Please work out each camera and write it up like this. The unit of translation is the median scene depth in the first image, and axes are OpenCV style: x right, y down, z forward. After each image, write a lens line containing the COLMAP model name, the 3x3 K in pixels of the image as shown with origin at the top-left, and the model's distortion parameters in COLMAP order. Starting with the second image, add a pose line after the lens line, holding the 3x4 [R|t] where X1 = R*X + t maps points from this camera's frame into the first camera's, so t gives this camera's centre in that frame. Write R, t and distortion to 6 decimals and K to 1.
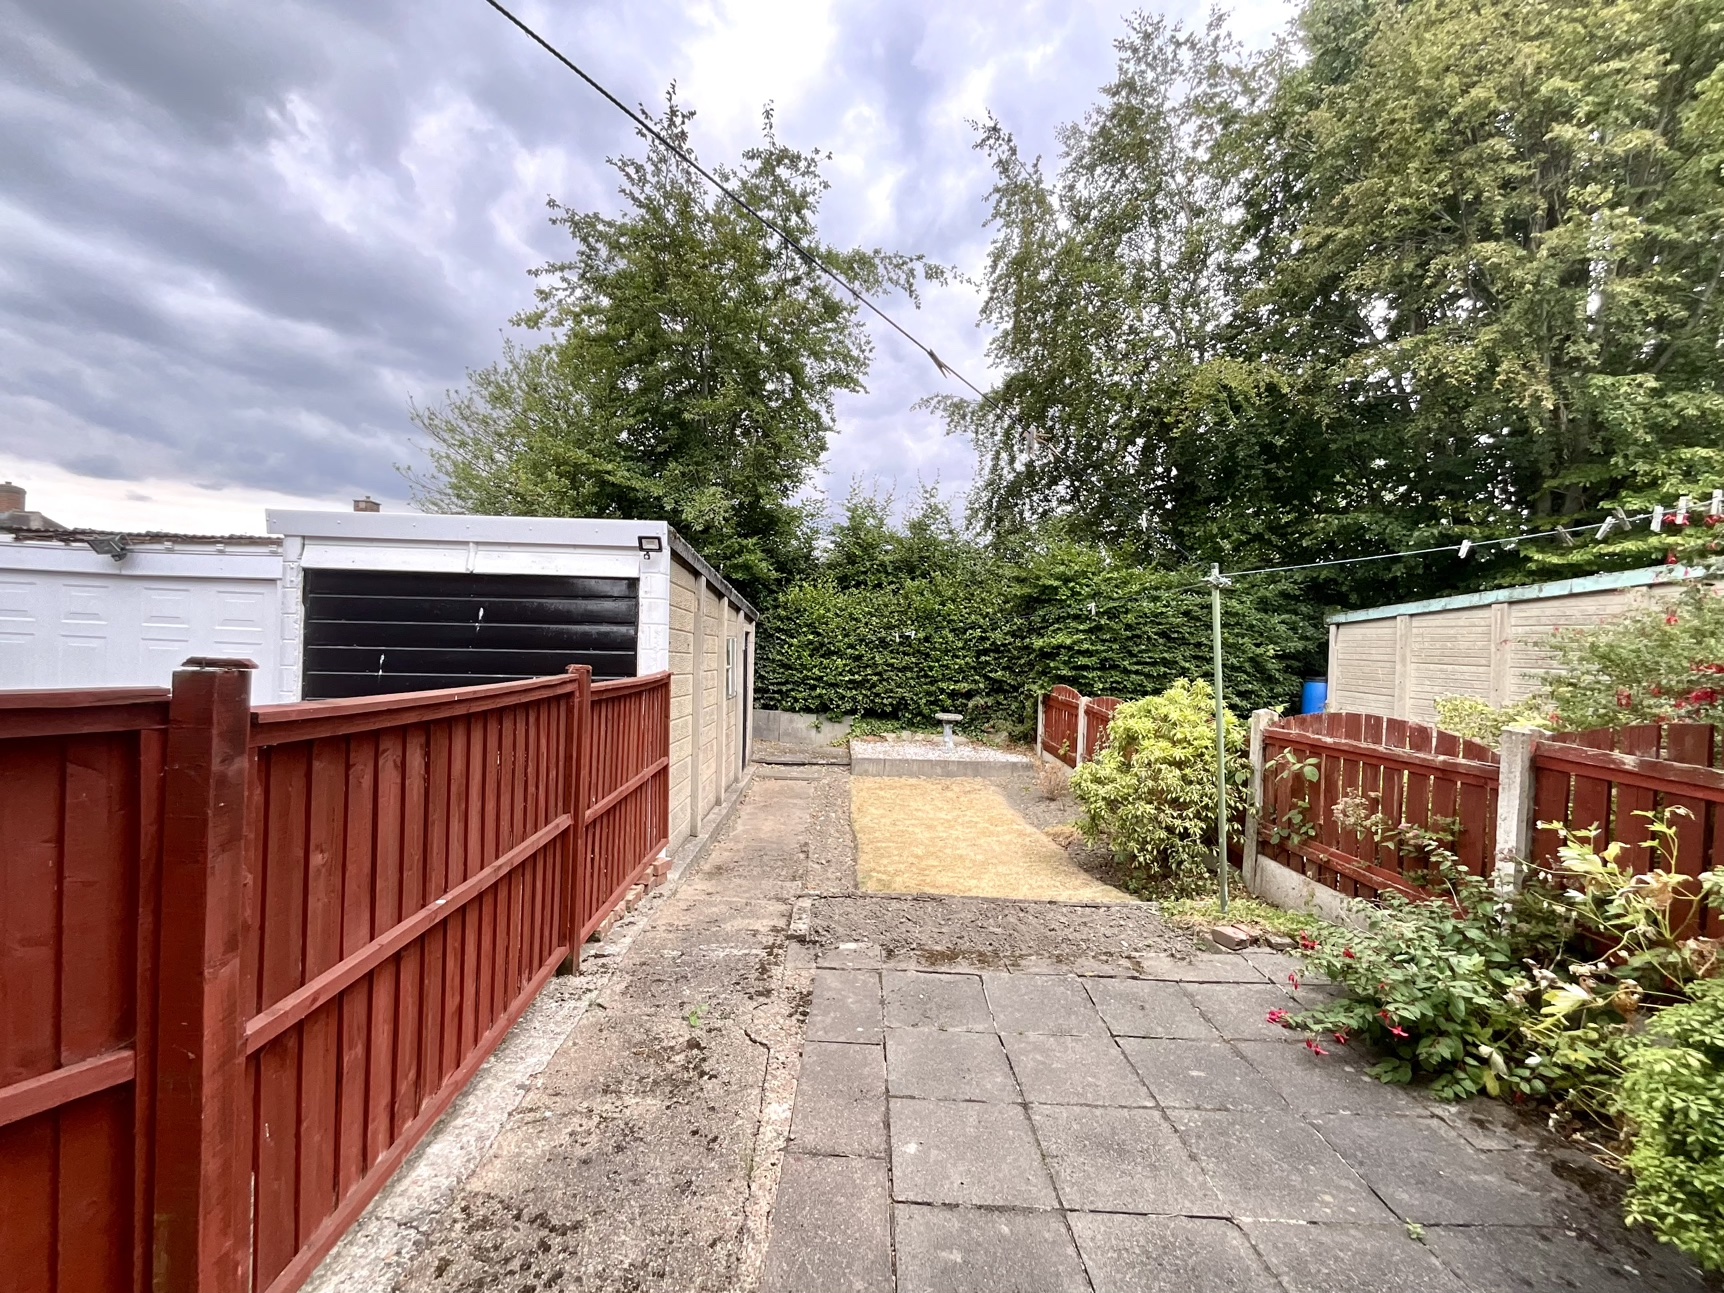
lens RADIAL K [[698.0, 0, 860.8], [0, 698.0, 645.0], [0, 0, 1]] dist [-0.003742, 0.000644]
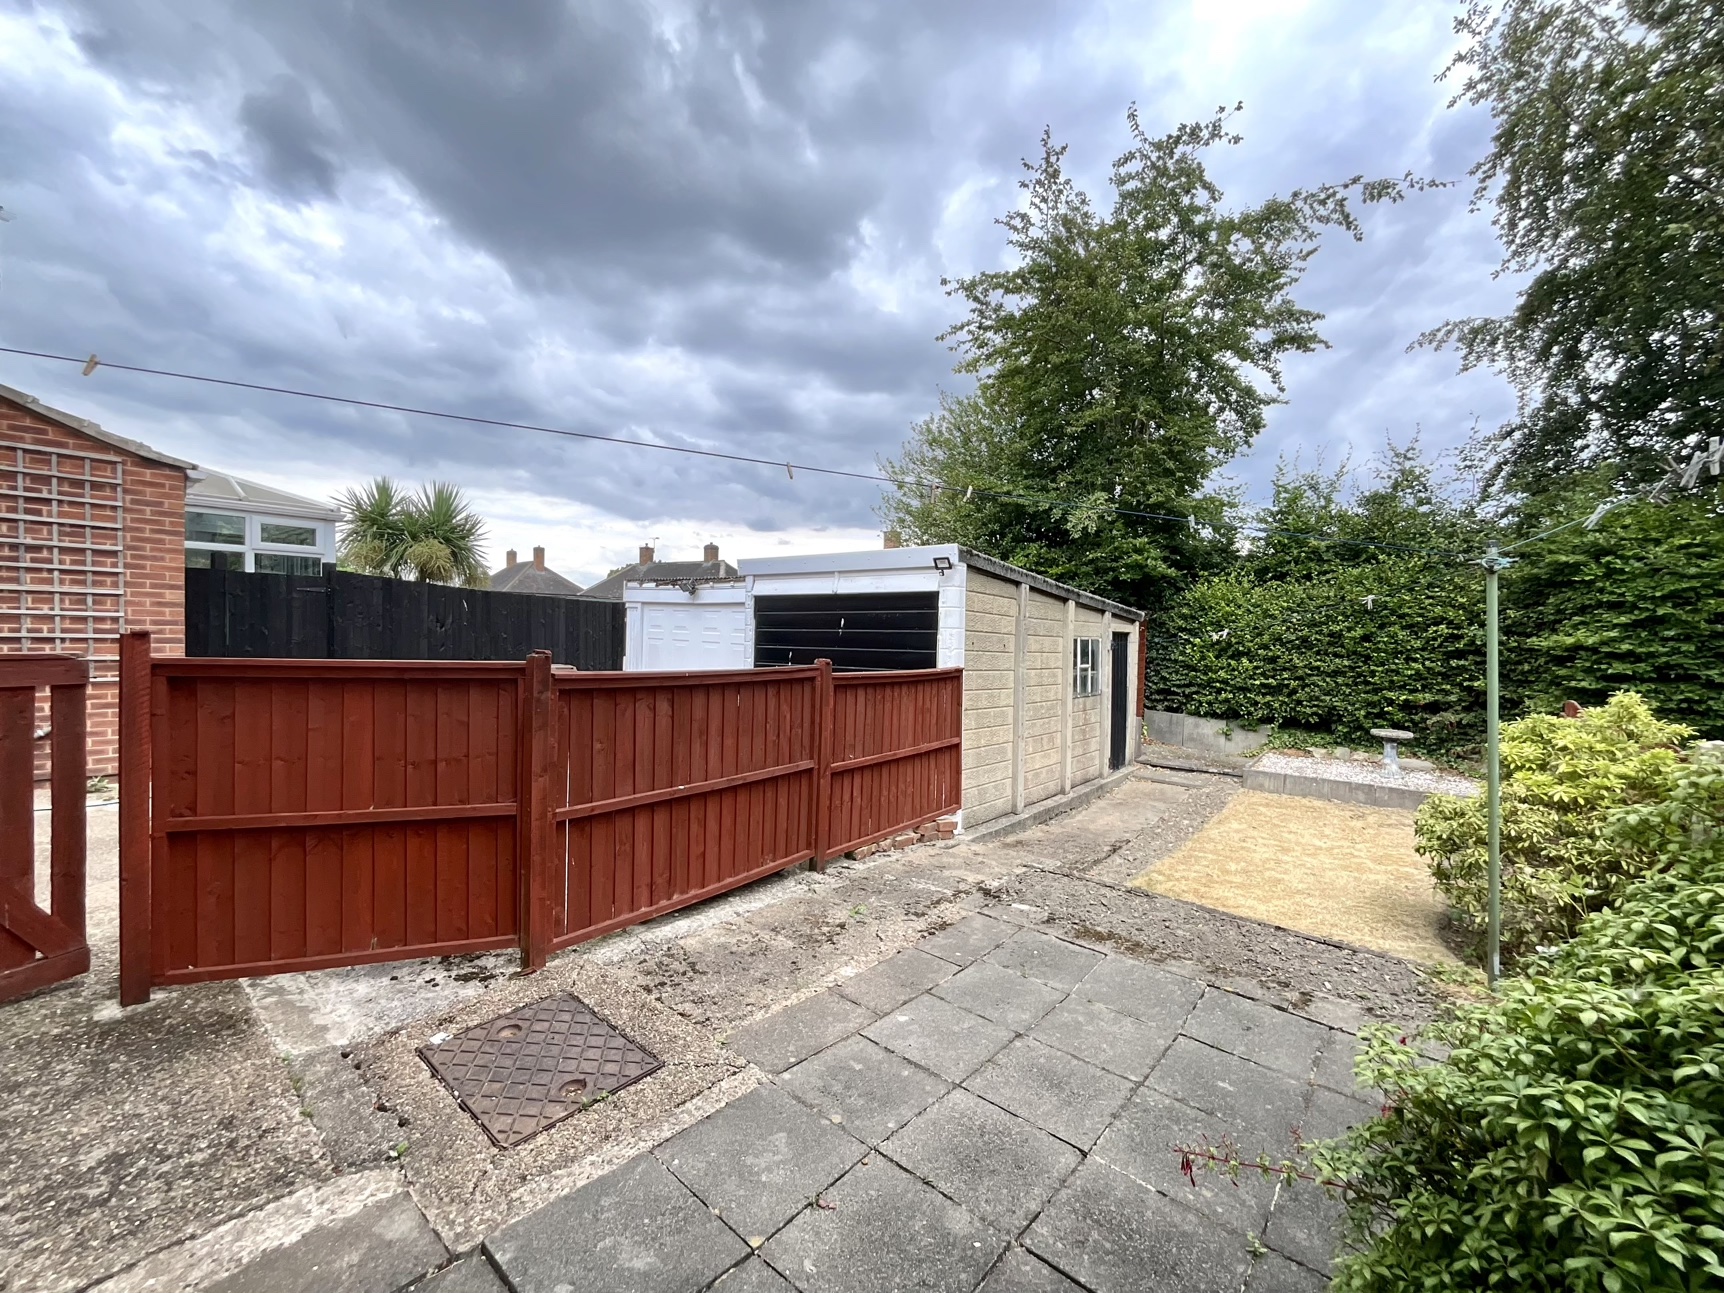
lens RADIAL K [[698.0, 0, 861.8], [0, 698.0, 644.6], [0, 0, 1]] dist [-0.003742, 0.000644]
pose [[0.769363, -0.000572, -0.638812, 0.169658], [-0.000029, 1.000000, -0.000931, 0.000064], [0.638812, 0.000735, 0.769362, -0.017663]]
